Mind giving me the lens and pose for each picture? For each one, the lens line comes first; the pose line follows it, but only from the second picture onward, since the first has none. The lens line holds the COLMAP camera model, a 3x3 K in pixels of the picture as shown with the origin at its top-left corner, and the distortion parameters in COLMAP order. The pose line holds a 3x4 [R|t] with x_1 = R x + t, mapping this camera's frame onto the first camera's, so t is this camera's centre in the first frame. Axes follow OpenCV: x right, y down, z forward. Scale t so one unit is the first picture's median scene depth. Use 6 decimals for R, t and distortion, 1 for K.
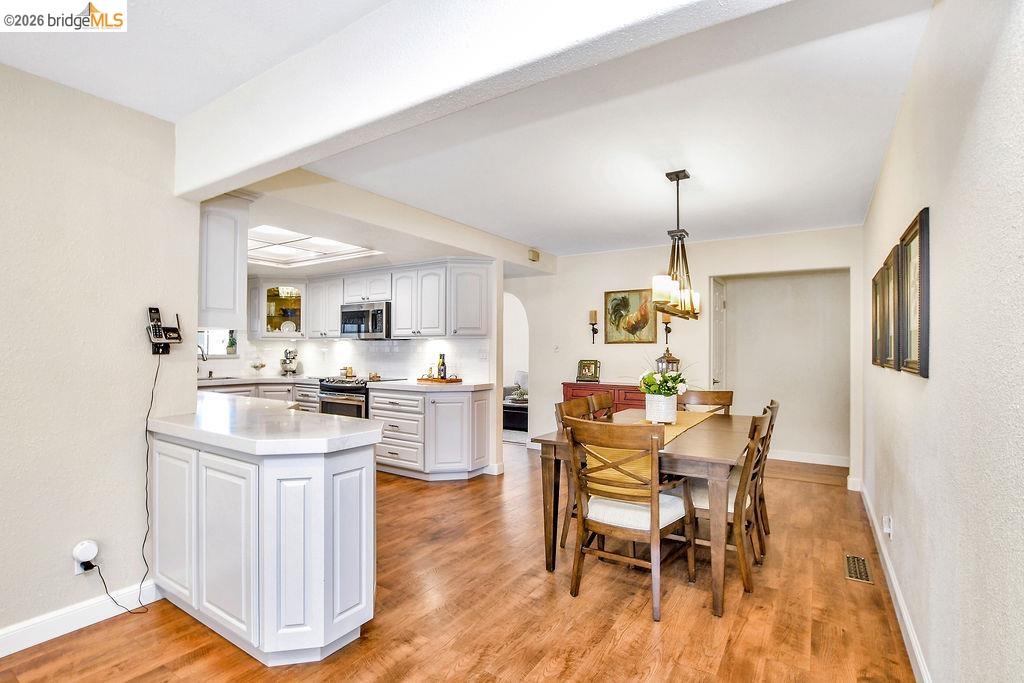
lens RADIAL K [[492.2, 0, 511.0], [0, 492.2, 346.3], [0, 0, 1]] dist [-0.002092, 0.001058]
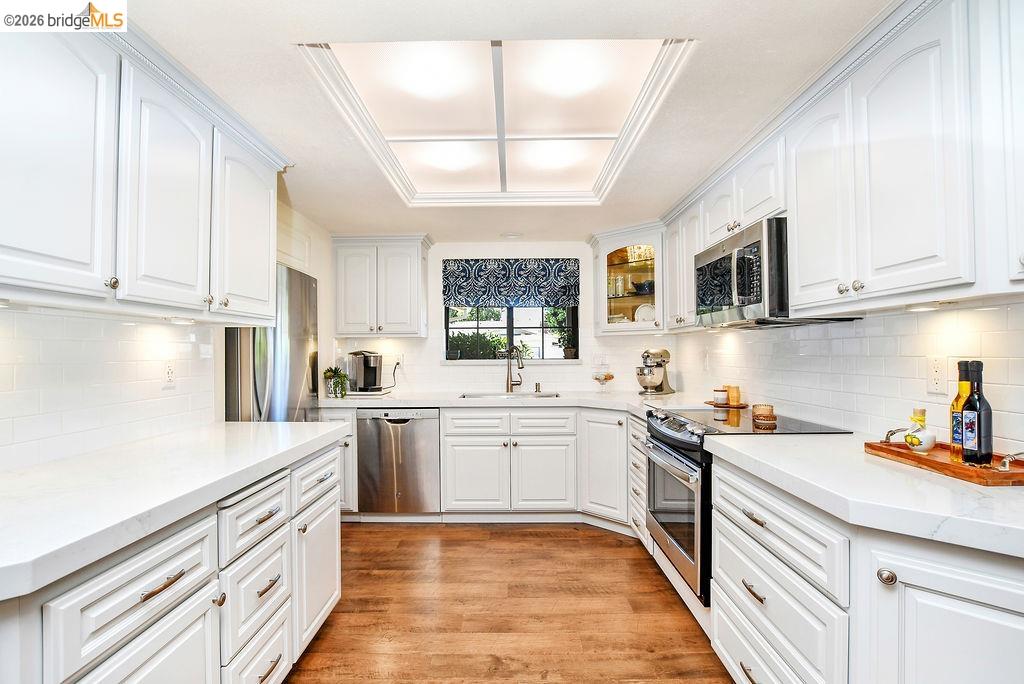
lens RADIAL K [[495.6, 0, 512.1], [0, 495.6, 343.1], [0, 0, 1]] dist [-0.026091, 0.002406]
pose [[0.562898, -0.022835, -0.826211, -0.061746], [0.015028, 0.999736, -0.017393, 0.005902], [0.826390, -0.002626, 0.563093, 0.630988]]
